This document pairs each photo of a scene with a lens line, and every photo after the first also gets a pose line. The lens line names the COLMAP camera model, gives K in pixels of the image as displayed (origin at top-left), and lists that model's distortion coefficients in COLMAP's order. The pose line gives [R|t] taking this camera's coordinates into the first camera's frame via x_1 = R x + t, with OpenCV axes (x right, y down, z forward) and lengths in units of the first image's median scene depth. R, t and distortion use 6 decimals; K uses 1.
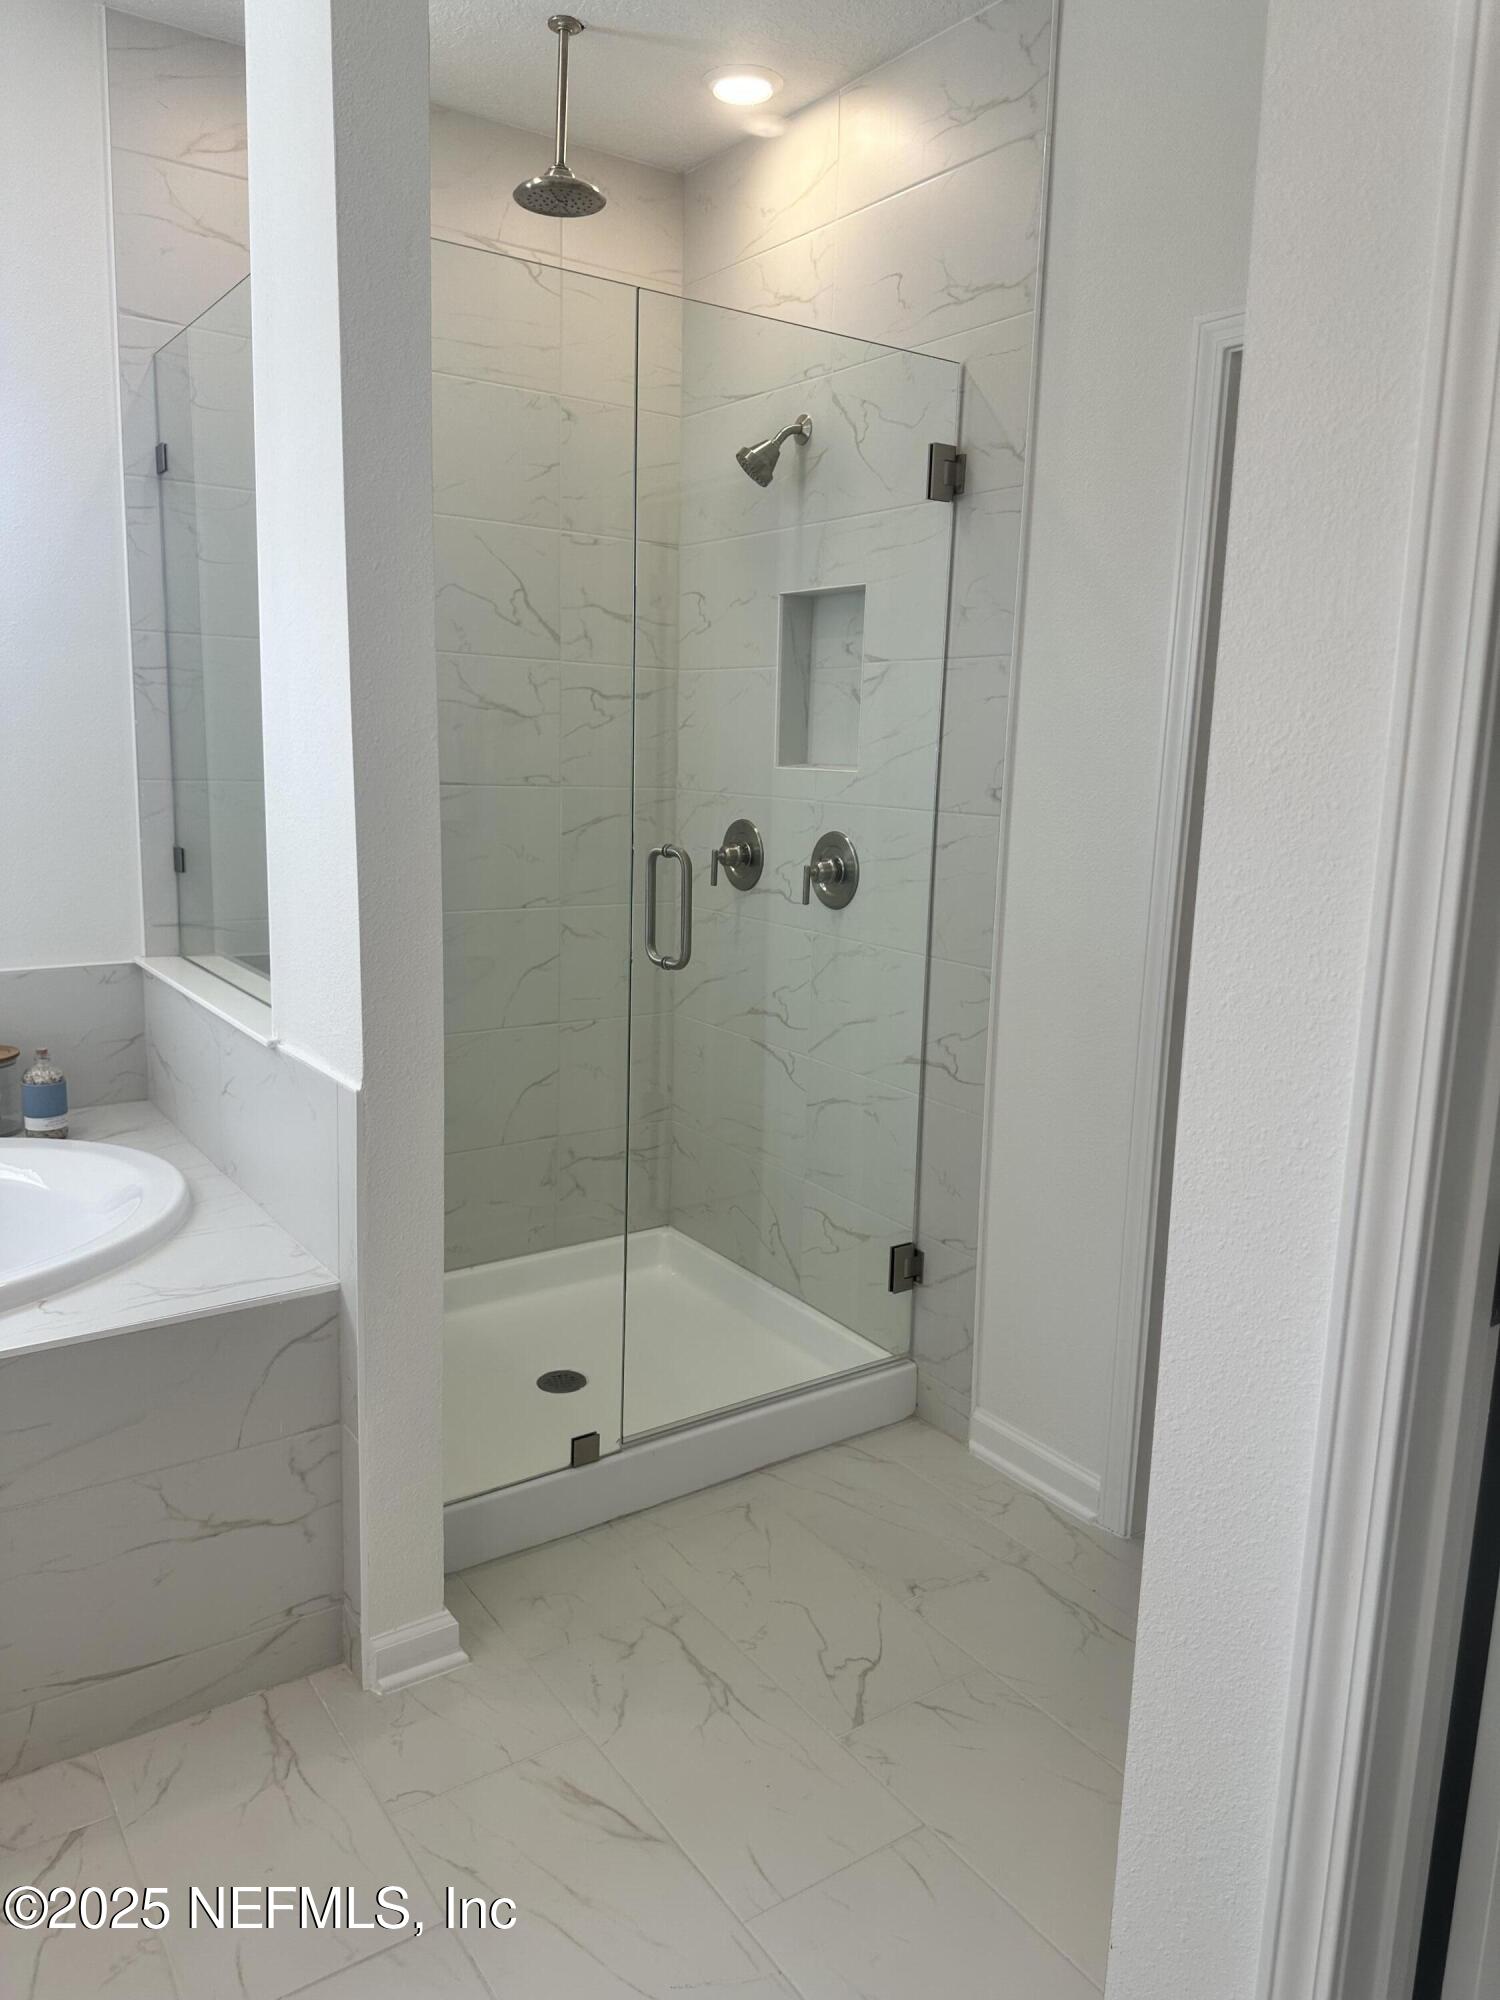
lens RADIAL K [[1423.0, 0, 749.5], [0, 1423.0, 1000.9], [0, 0, 1]] dist [0.006724, 0.002237]
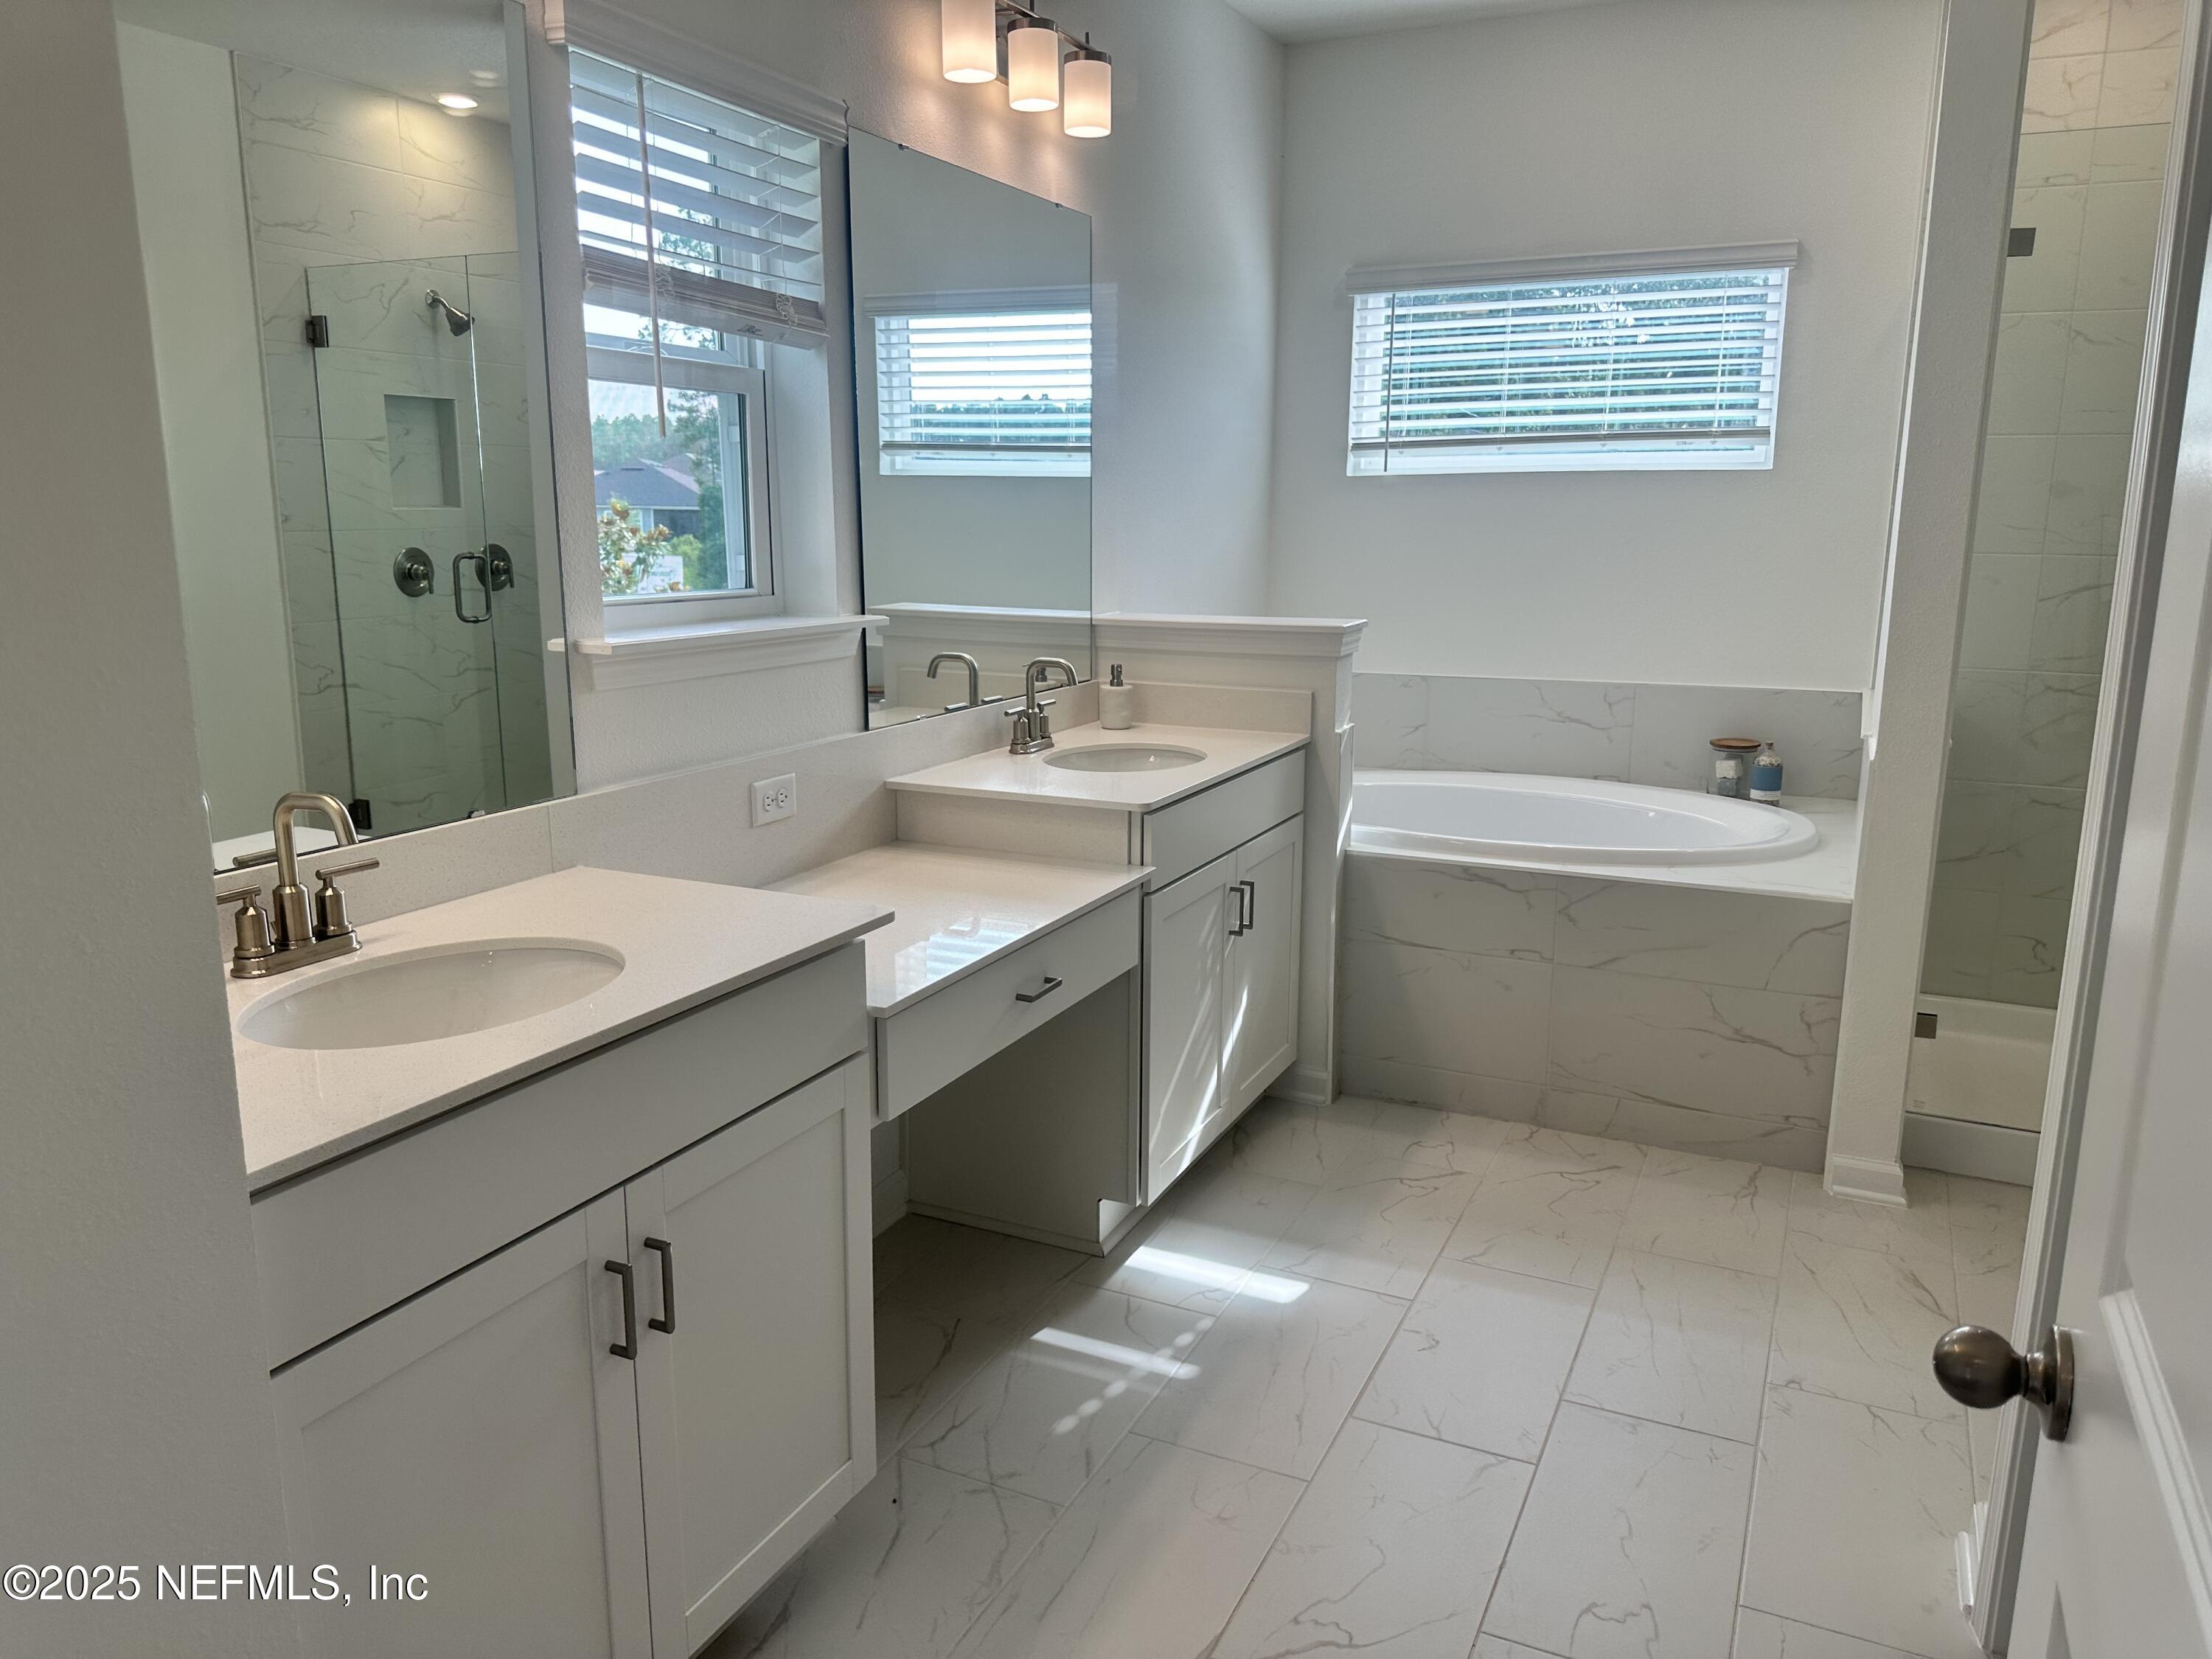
lens RADIAL K [[1573.9, 0, 1106.4], [0, 1573.9, 828.8], [0, 0, 1]] dist [0.006724, 0.002237]
pose [[0.491514, 0.149550, -0.857933, 0.668327], [-0.147029, 0.985254, 0.087510, 0.099496], [0.858368, 0.083128, 0.506254, -0.430641]]
